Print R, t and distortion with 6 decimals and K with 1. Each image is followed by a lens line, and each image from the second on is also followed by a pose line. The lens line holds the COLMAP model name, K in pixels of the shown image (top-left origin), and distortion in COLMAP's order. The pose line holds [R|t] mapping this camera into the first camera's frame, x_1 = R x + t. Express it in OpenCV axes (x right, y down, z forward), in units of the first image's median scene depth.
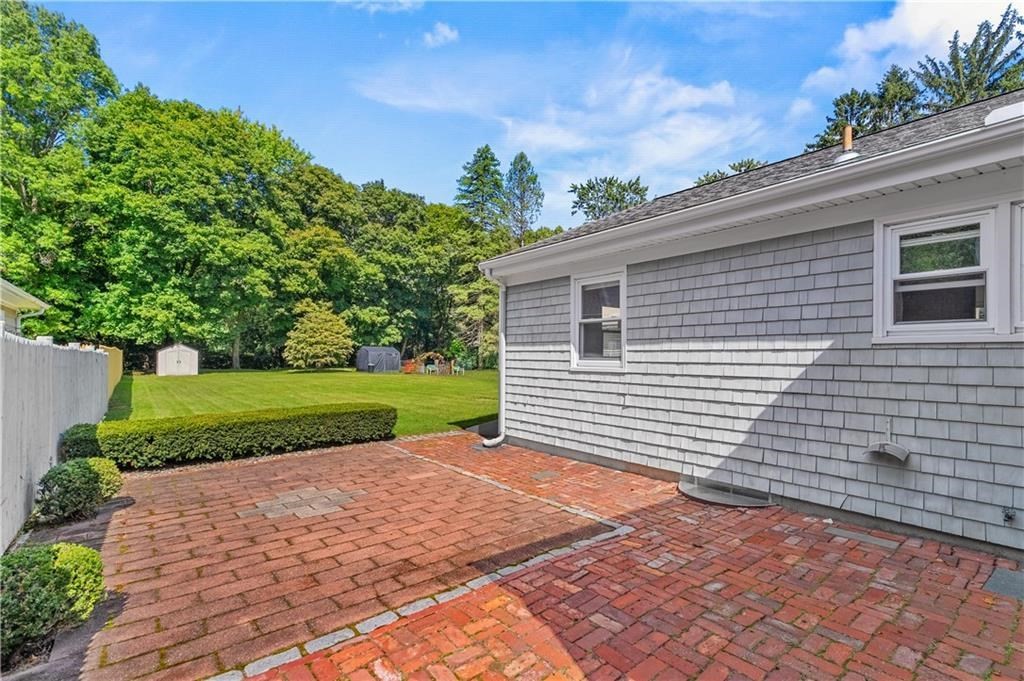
lens RADIAL K [[463.6, 0, 509.9], [0, 463.6, 350.9], [0, 0, 1]] dist [0.022272, 0.000370]
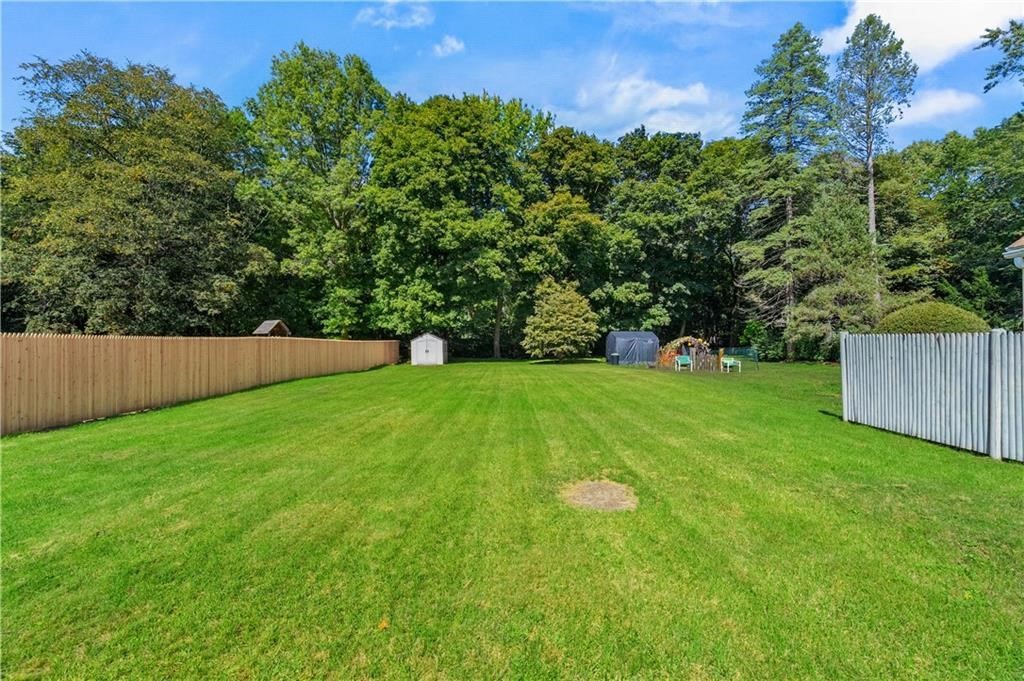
lens RADIAL K [[463.6, 0, 499.9], [0, 463.6, 336.2], [0, 0, 1]] dist [0.022272, 0.000370]
pose [[0.786480, -0.021252, -0.617251, 0.032975], [0.017213, 0.999774, -0.012490, 0.006233], [0.617376, -0.000802, 0.786668, 0.291935]]
